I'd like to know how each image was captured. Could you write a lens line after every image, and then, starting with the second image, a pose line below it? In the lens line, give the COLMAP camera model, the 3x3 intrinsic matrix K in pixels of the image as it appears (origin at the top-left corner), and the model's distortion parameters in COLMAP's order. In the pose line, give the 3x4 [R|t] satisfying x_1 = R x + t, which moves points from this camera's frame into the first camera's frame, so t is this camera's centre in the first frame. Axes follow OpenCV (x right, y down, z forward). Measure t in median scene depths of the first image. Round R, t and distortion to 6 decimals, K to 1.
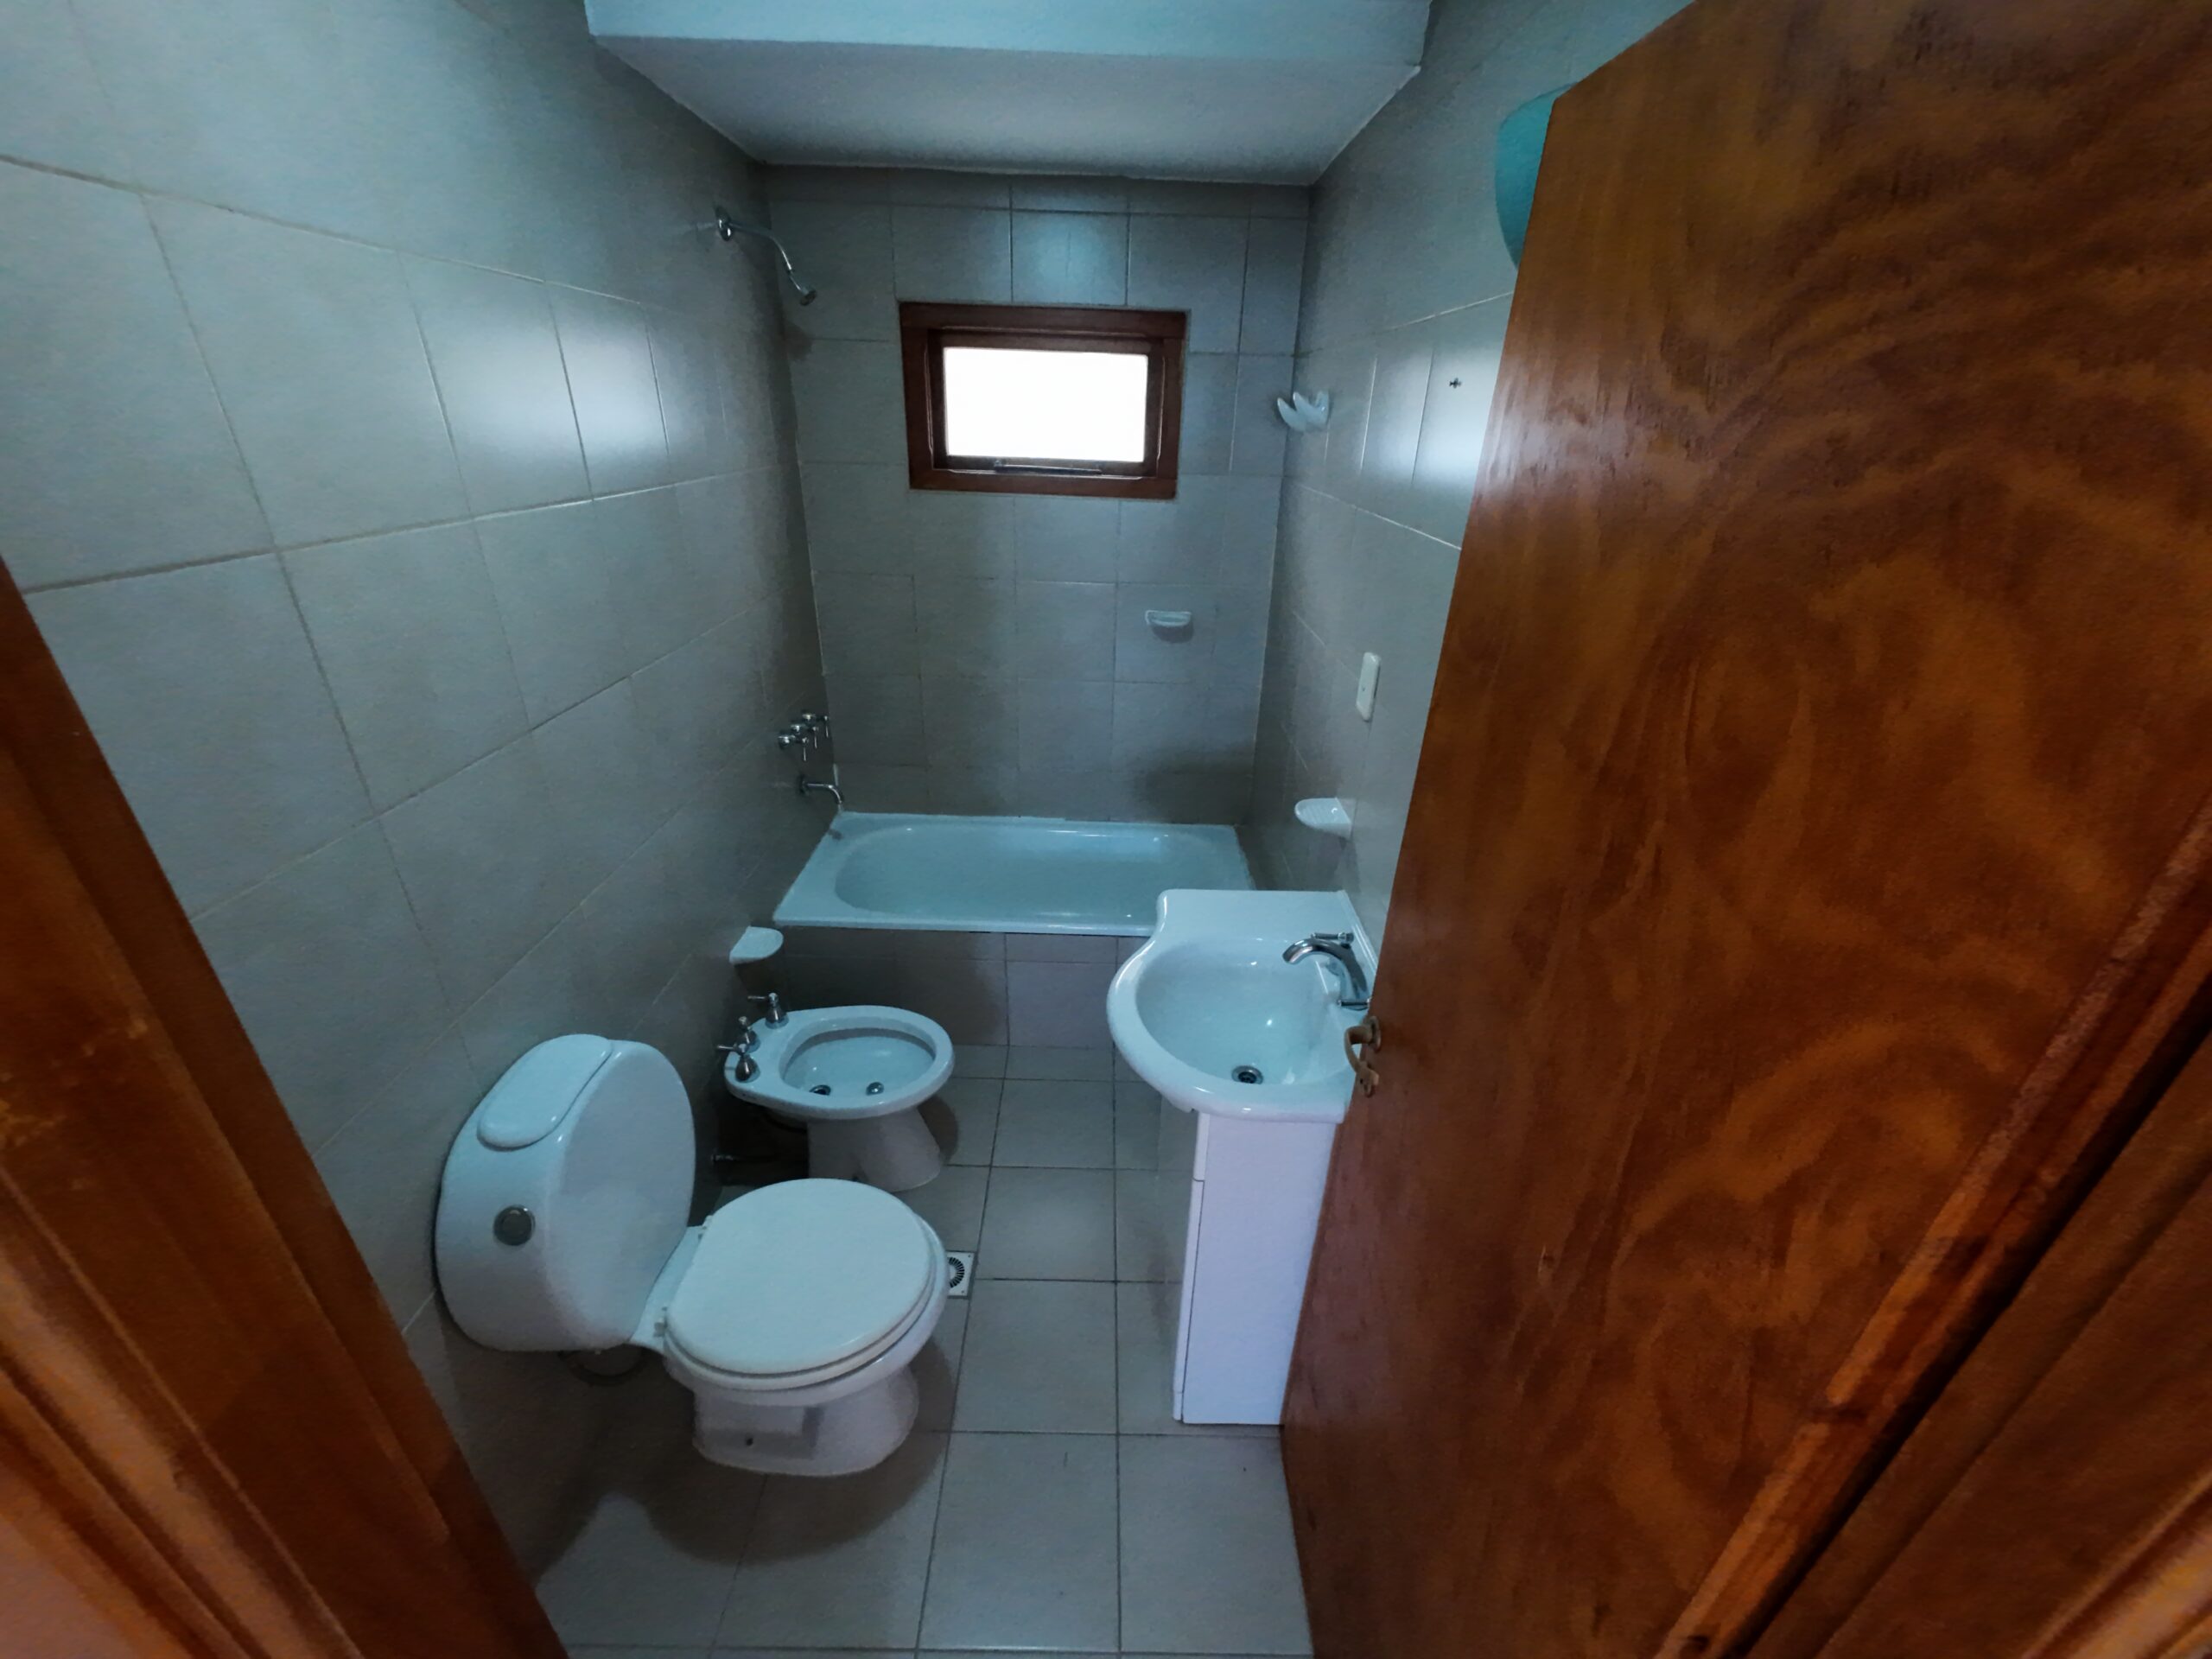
lens RADIAL K [[859.0, 0, 1106.7], [0, 859.0, 844.0], [0, 0, 1]] dist [0.000417, 0.000521]
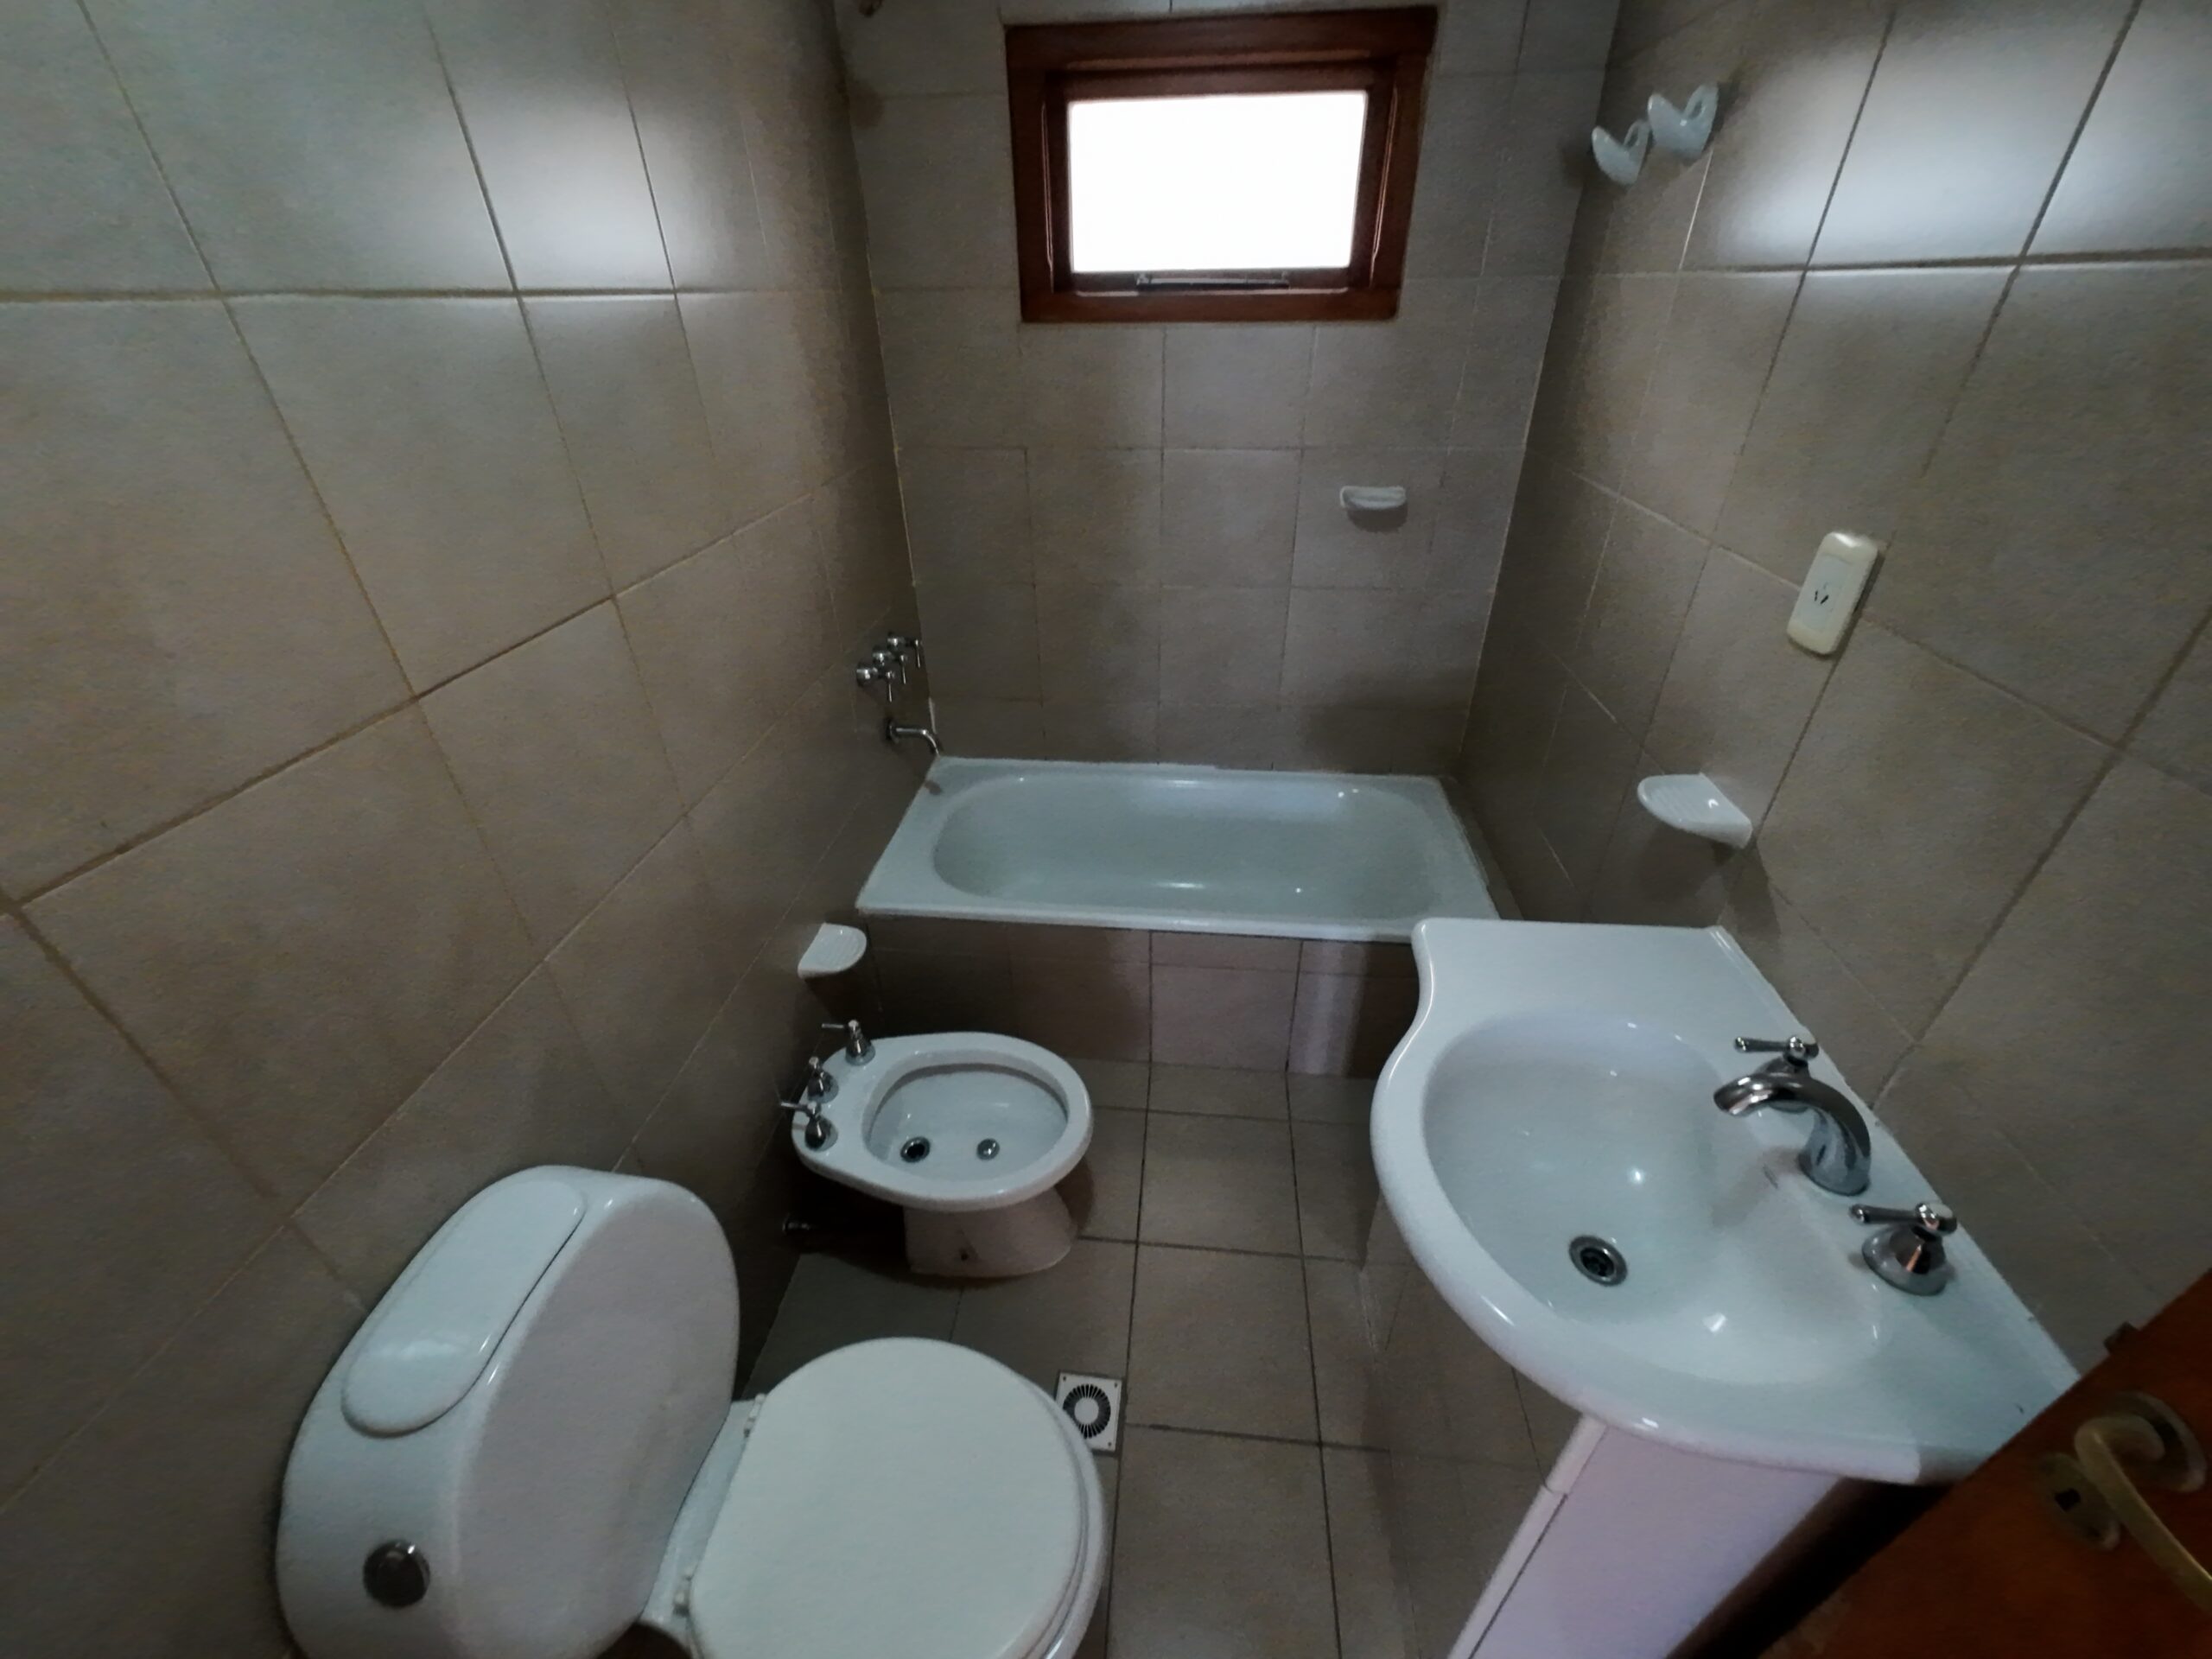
lens RADIAL K [[859.0, 0, 1113.1], [0, 859.0, 838.0], [0, 0, 1]] dist [0.000417, 0.000521]
pose [[0.994495, 0.012317, -0.104060, -0.120880], [-0.001804, 0.994933, 0.100526, -0.088400], [0.104771, -0.099785, 0.989478, 0.415255]]
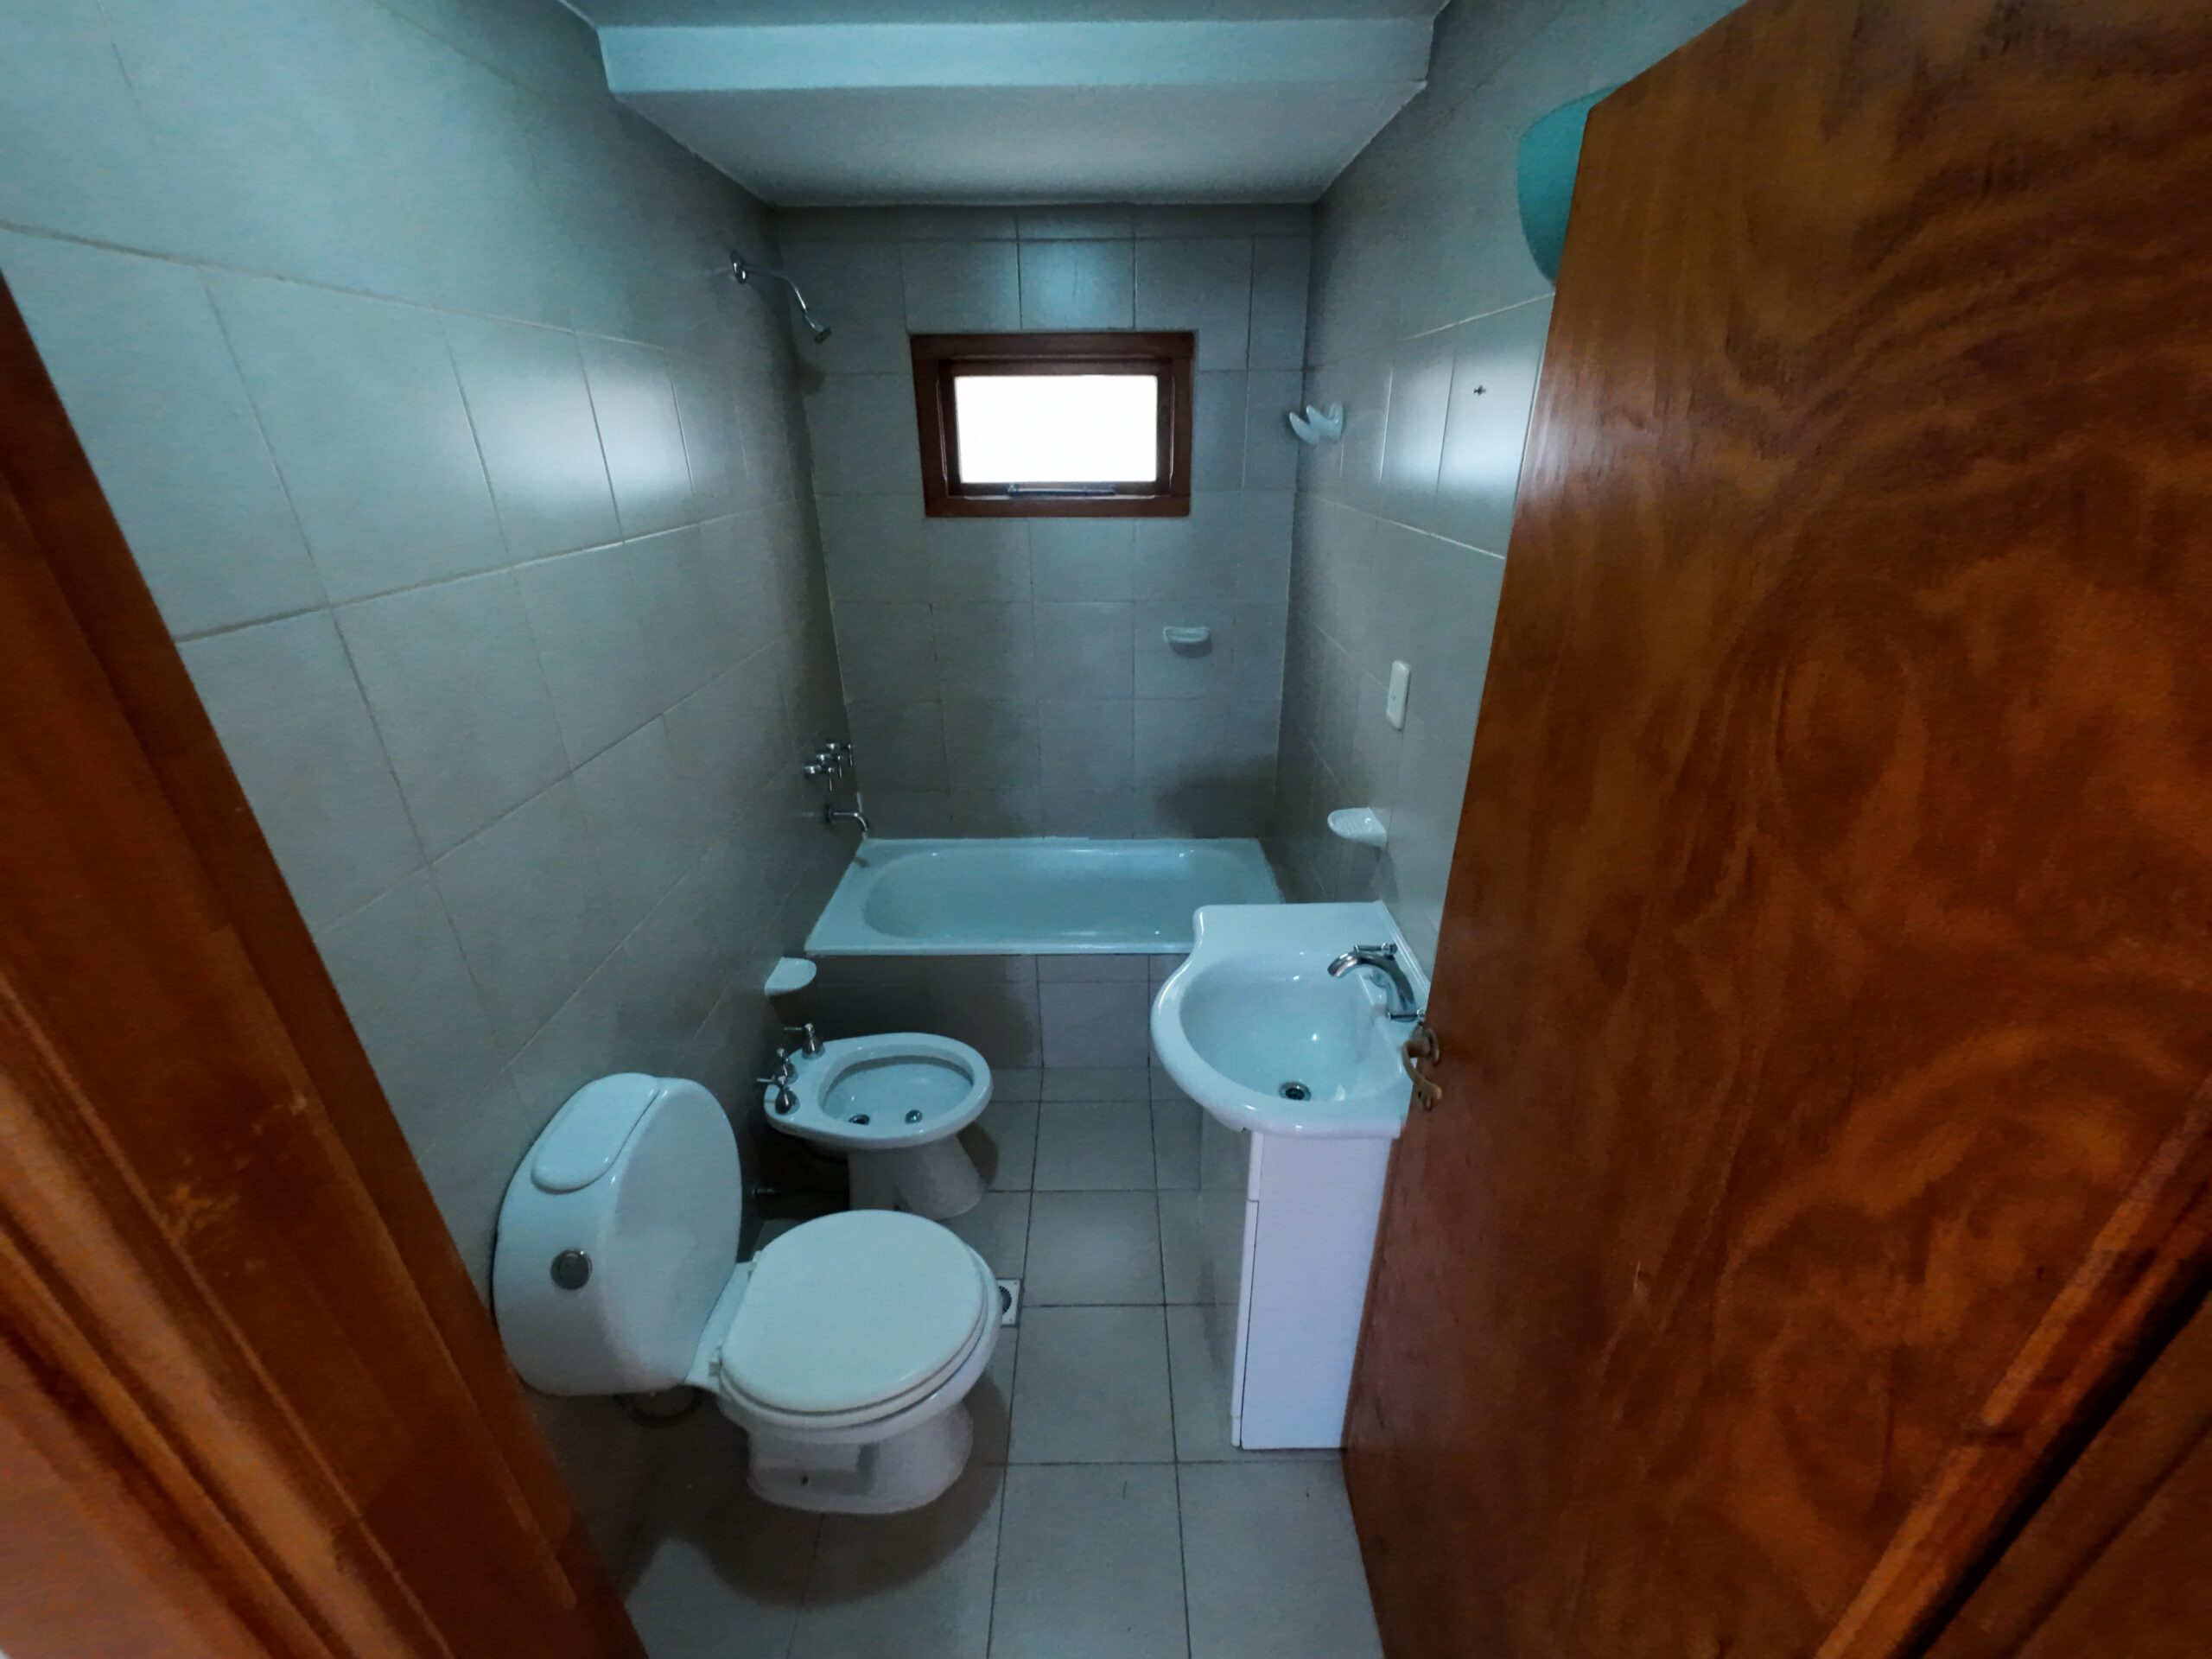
lens RADIAL K [[859.0, 0, 1106.4], [0, 859.0, 843.6], [0, 0, 1]] dist [0.000417, 0.000521]
pose [[0.999187, -0.037750, -0.014162, -0.029208], [0.037475, 0.999113, -0.019199, -0.005282], [0.014874, 0.018653, 0.999715, 0.003073]]
